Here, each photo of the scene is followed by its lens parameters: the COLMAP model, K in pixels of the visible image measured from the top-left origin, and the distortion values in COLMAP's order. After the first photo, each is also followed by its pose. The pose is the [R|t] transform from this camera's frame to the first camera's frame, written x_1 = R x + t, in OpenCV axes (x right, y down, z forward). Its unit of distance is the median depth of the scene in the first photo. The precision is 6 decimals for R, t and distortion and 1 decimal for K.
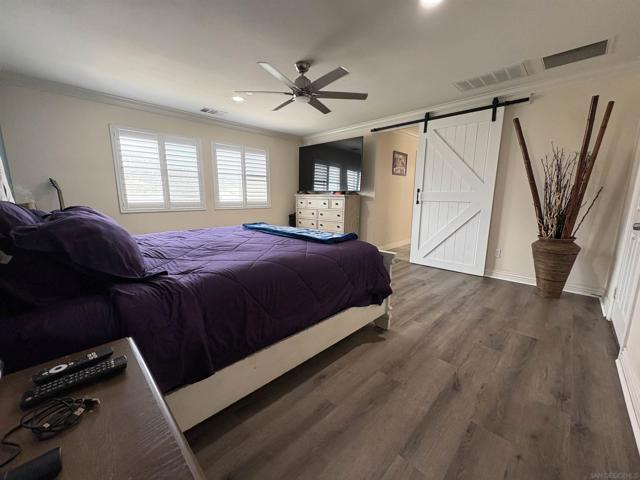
lens RADIAL K [[255.1, 0, 316.8], [0, 255.1, 241.2], [0, 0, 1]] dist [0.000343, 0.000117]
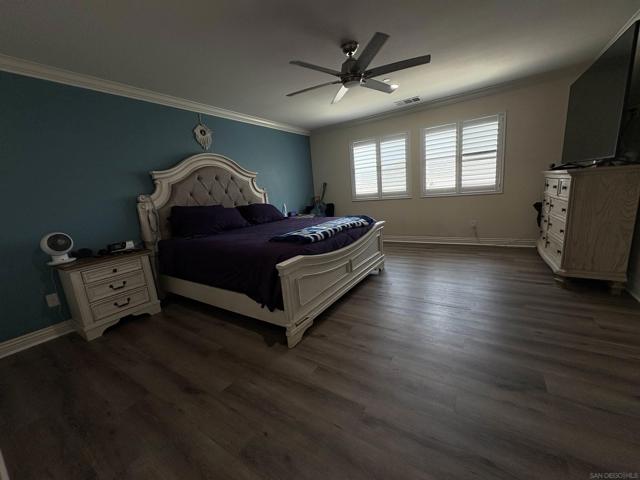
lens RADIAL K [[255.1, 0, 315.6], [0, 255.1, 238.0], [0, 0, 1]] dist [0.000343, 0.000117]
pose [[0.195094, 0.156716, -0.968183, 0.555909], [-0.089435, 0.985882, 0.141559, -0.081936], [0.976698, 0.058972, 0.206355, 0.448967]]
